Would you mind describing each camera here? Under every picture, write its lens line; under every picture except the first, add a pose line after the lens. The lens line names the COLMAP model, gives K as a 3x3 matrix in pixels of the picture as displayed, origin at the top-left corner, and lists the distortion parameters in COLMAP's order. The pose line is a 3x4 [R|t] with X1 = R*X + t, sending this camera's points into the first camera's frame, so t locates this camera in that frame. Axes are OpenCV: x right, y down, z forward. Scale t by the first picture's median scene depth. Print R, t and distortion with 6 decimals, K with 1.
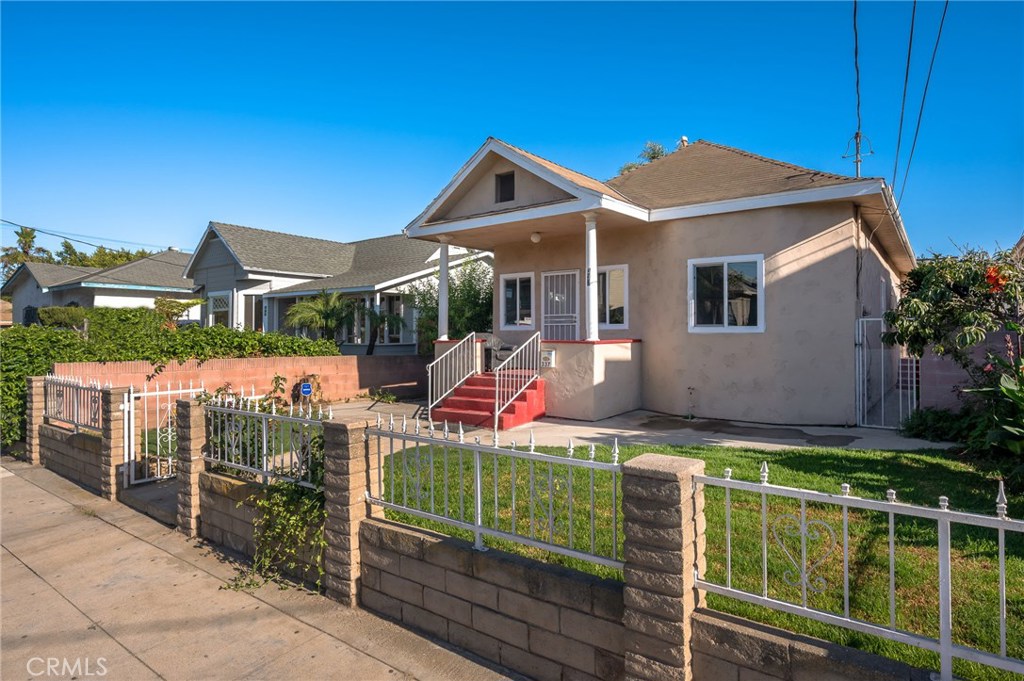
lens RADIAL K [[565.5, 0, 512.7], [0, 565.5, 337.2], [0, 0, 1]] dist [-0.000505, 0.000036]
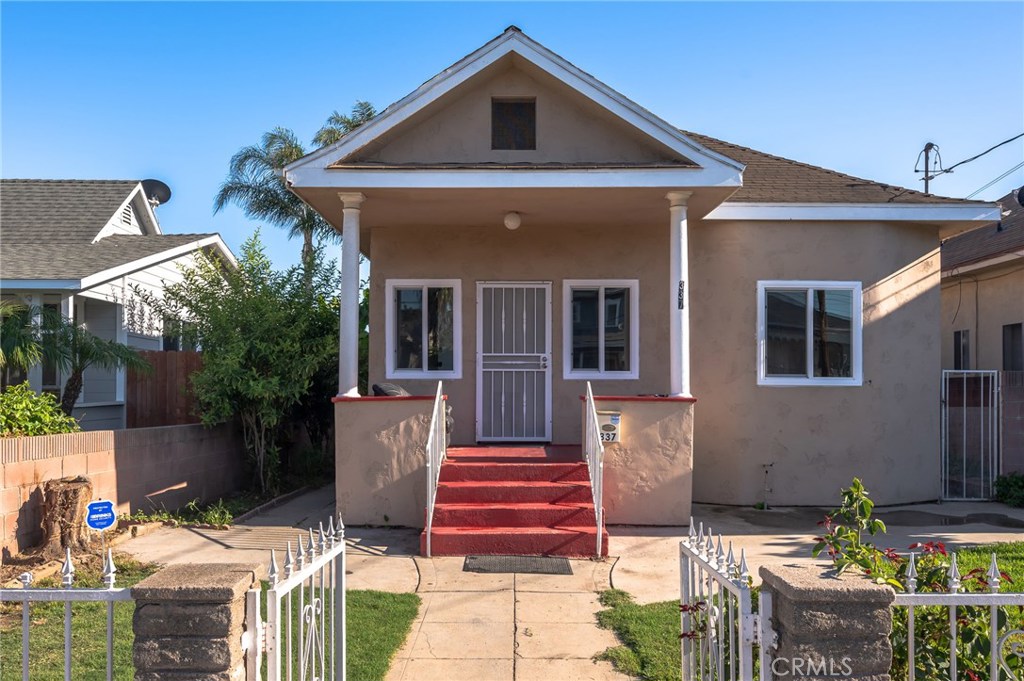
lens RADIAL K [[812.8, 0, 513.3], [0, 812.8, 387.1], [0, 0, 1]] dist [-0.002008, -0.000128]
pose [[0.797218, 0.007385, 0.603646, -0.537034], [-0.002927, 0.999961, -0.008369, 0.002971], [-0.603684, 0.004905, 0.797208, 0.385271]]
